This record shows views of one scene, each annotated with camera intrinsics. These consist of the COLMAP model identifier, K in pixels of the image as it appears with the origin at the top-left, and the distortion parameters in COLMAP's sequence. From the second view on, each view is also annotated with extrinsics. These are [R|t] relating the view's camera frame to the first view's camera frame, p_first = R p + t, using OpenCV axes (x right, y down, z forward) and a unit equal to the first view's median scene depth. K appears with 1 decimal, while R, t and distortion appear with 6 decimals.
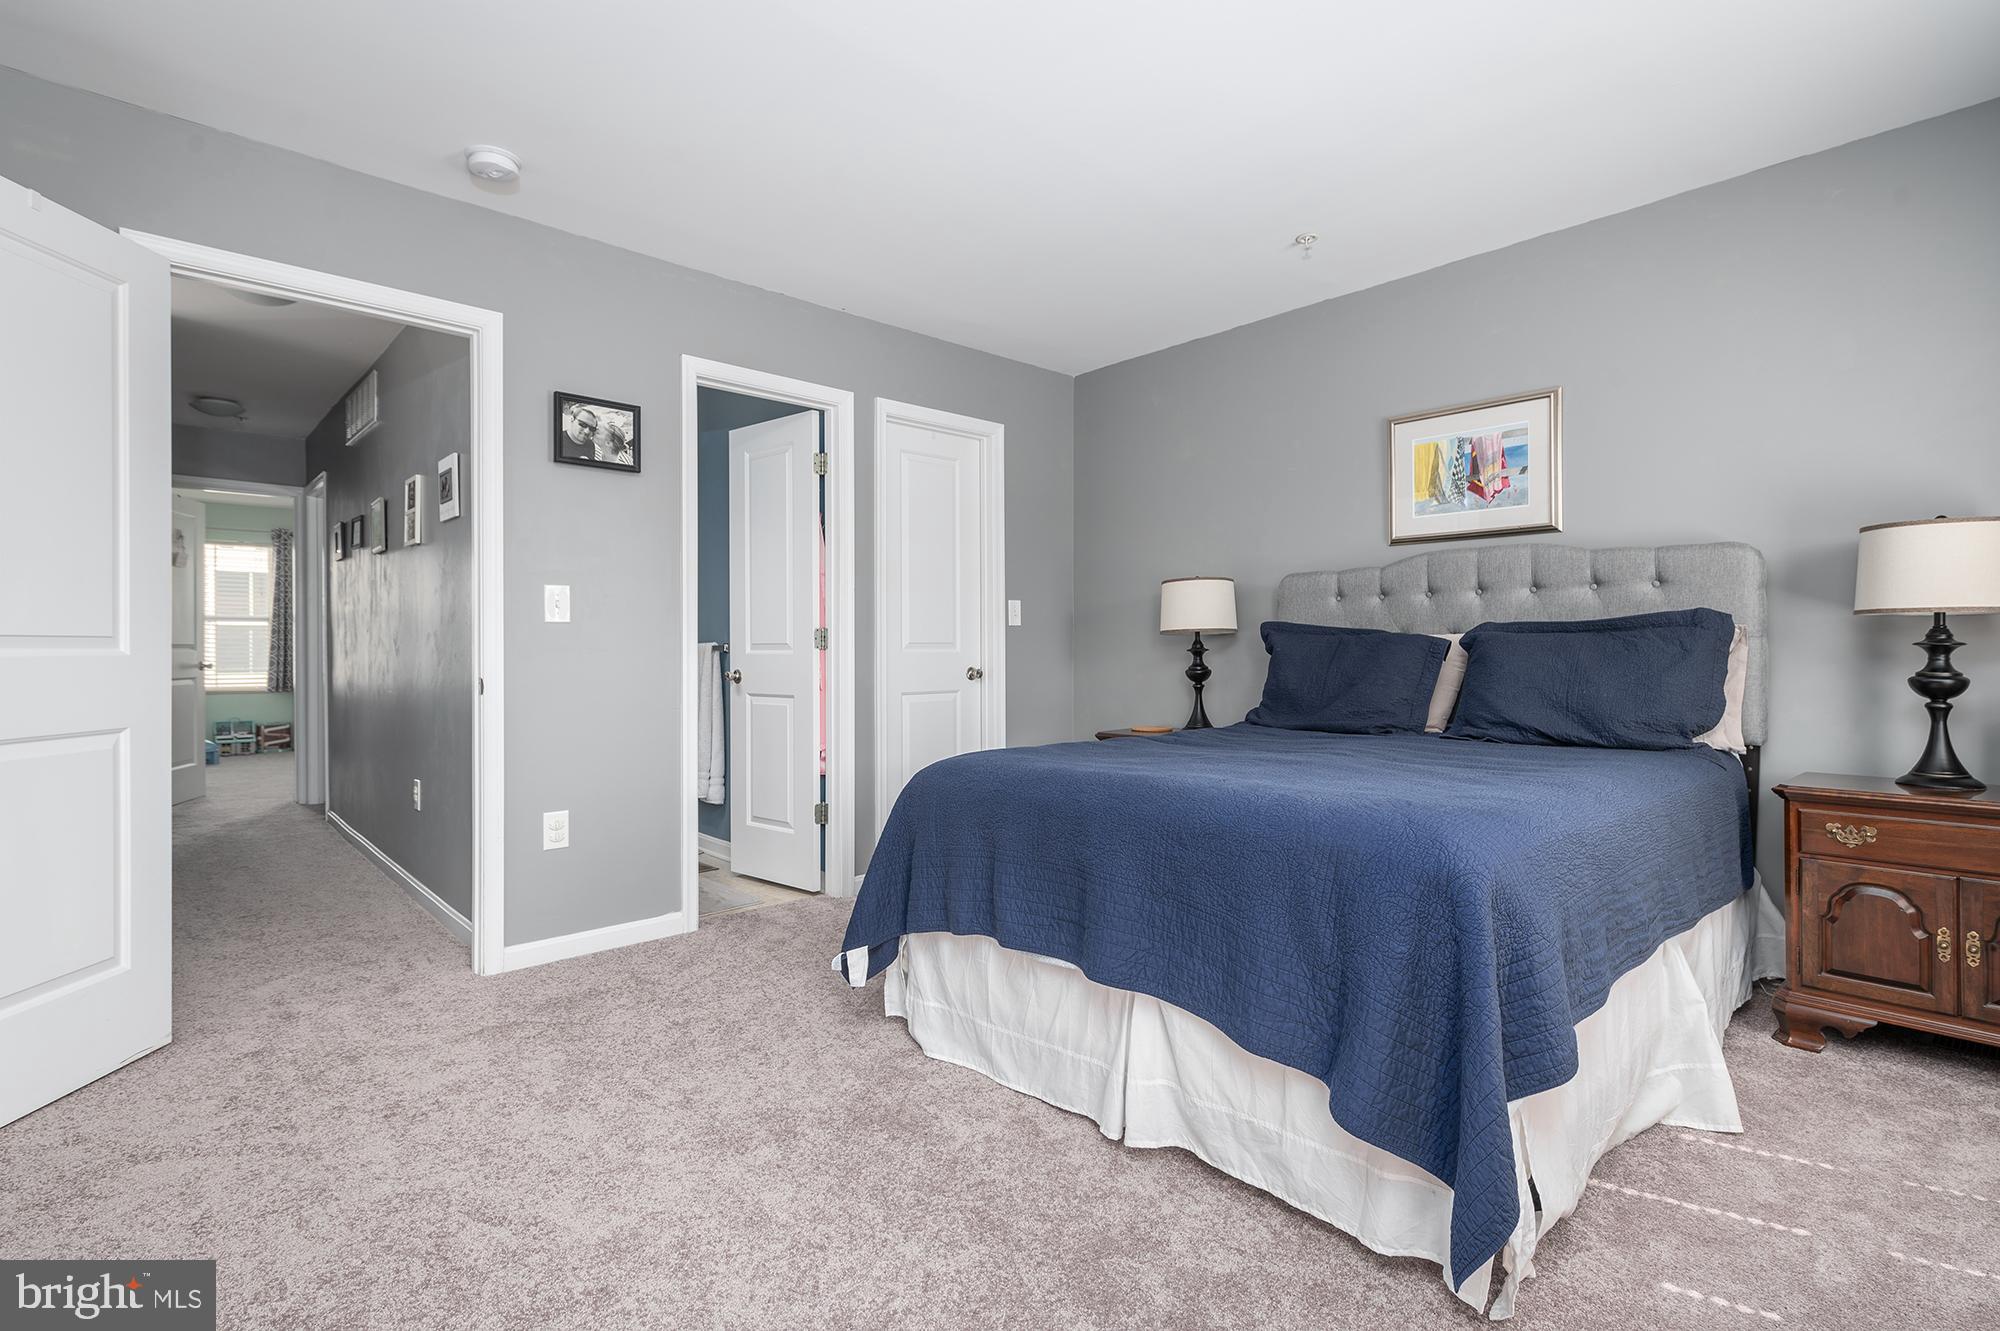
lens RADIAL K [[933.7, 0, 977.3], [0, 933.7, 652.6], [0, 0, 1]] dist [-0.000490, -0.000165]
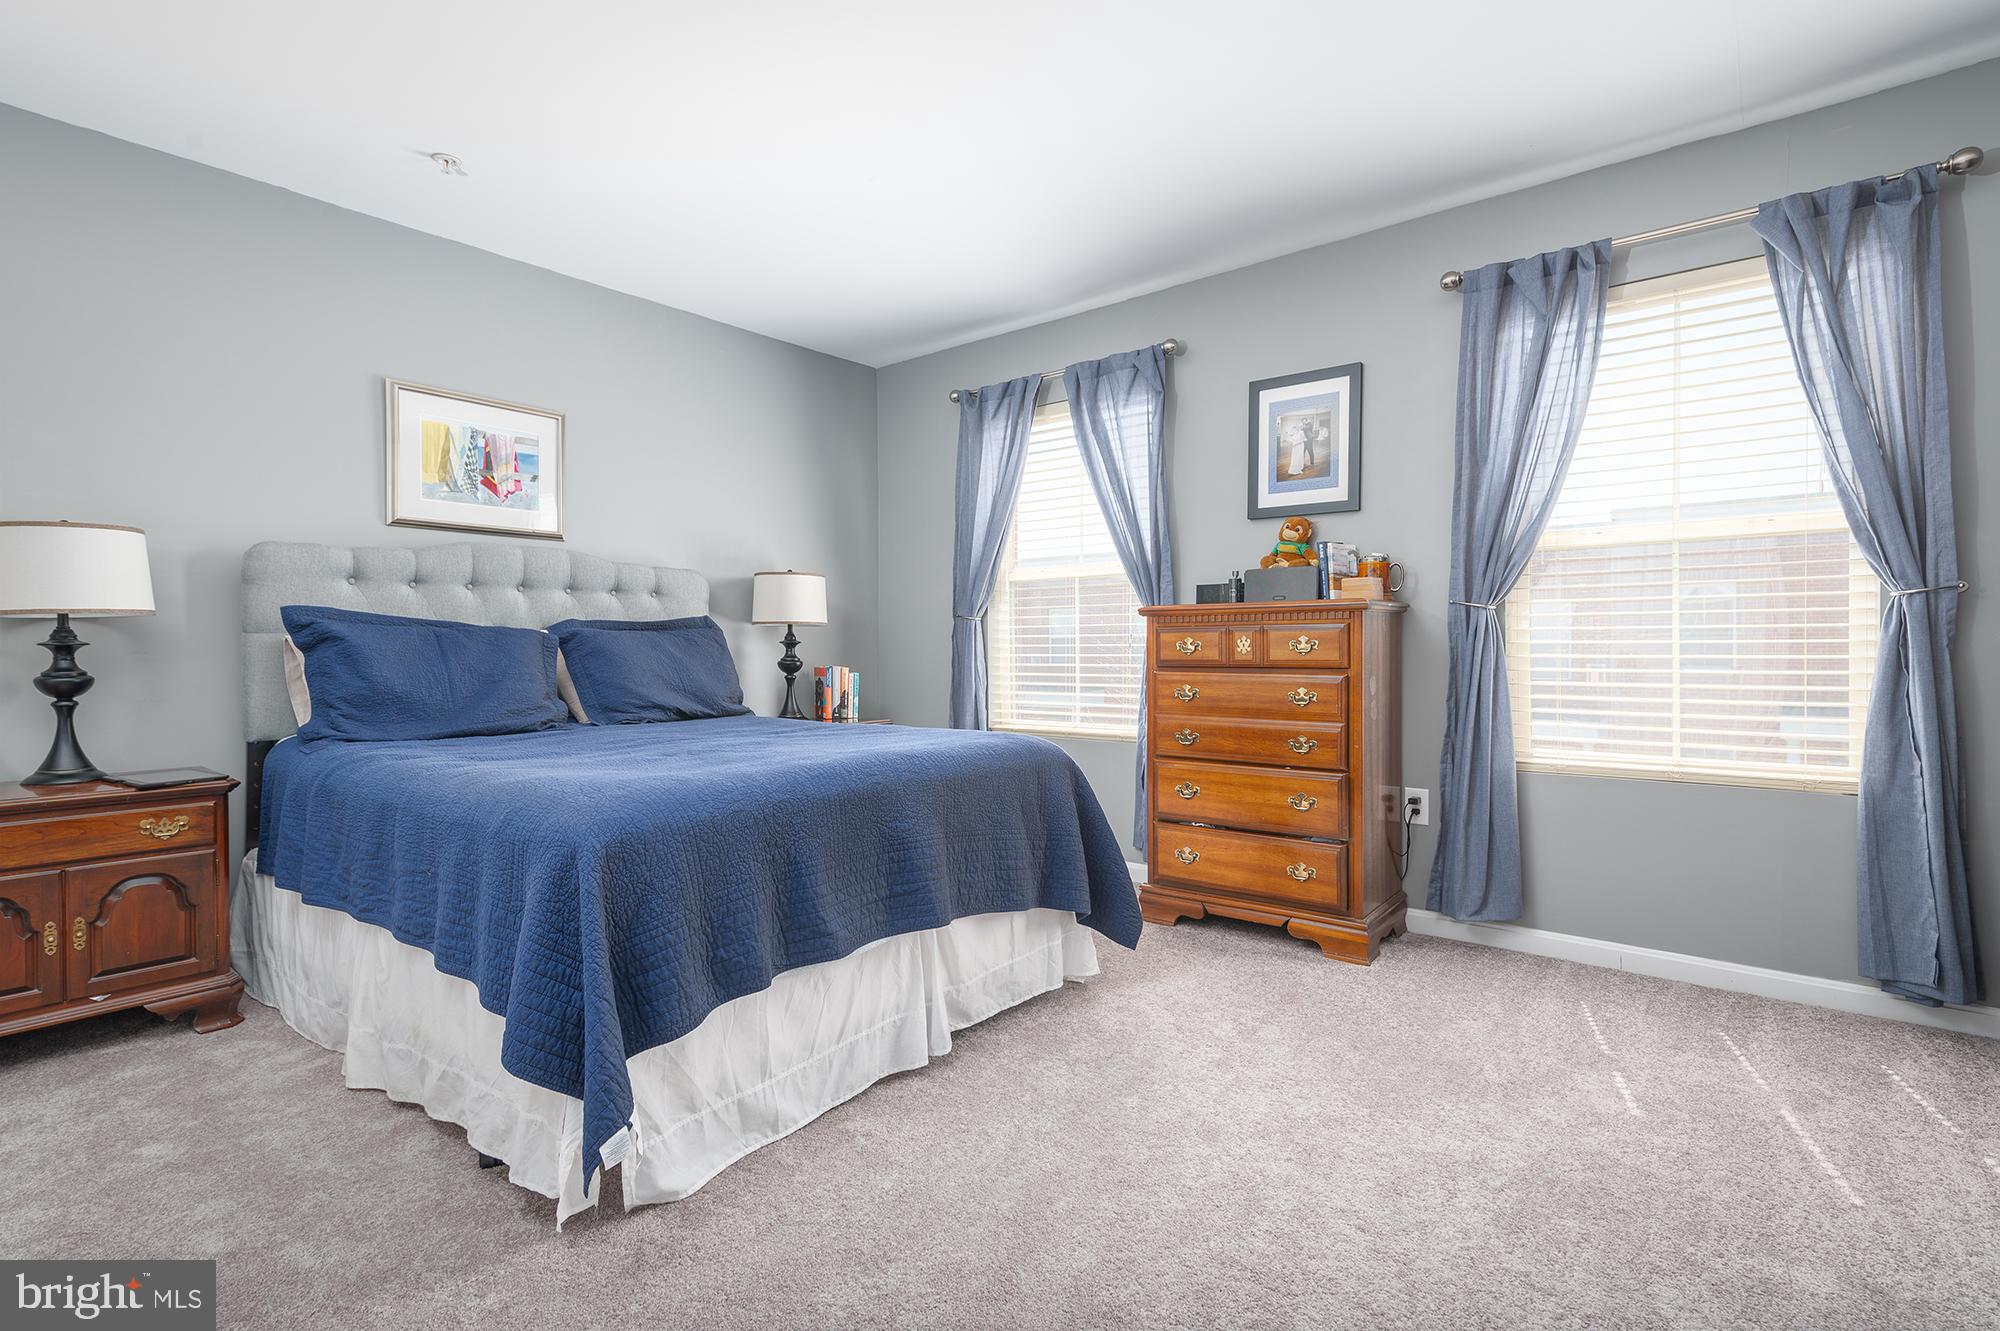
lens RADIAL K [[933.7, 0, 977.3], [0, 933.7, 652.6], [0, 0, 1]] dist [-0.000490, -0.000165]
pose [[-0.140784, -0.003993, 0.990032, -0.531625], [0.005678, 0.999972, 0.004840, 0.003543], [-0.990024, 0.006303, -0.140758, 0.617298]]
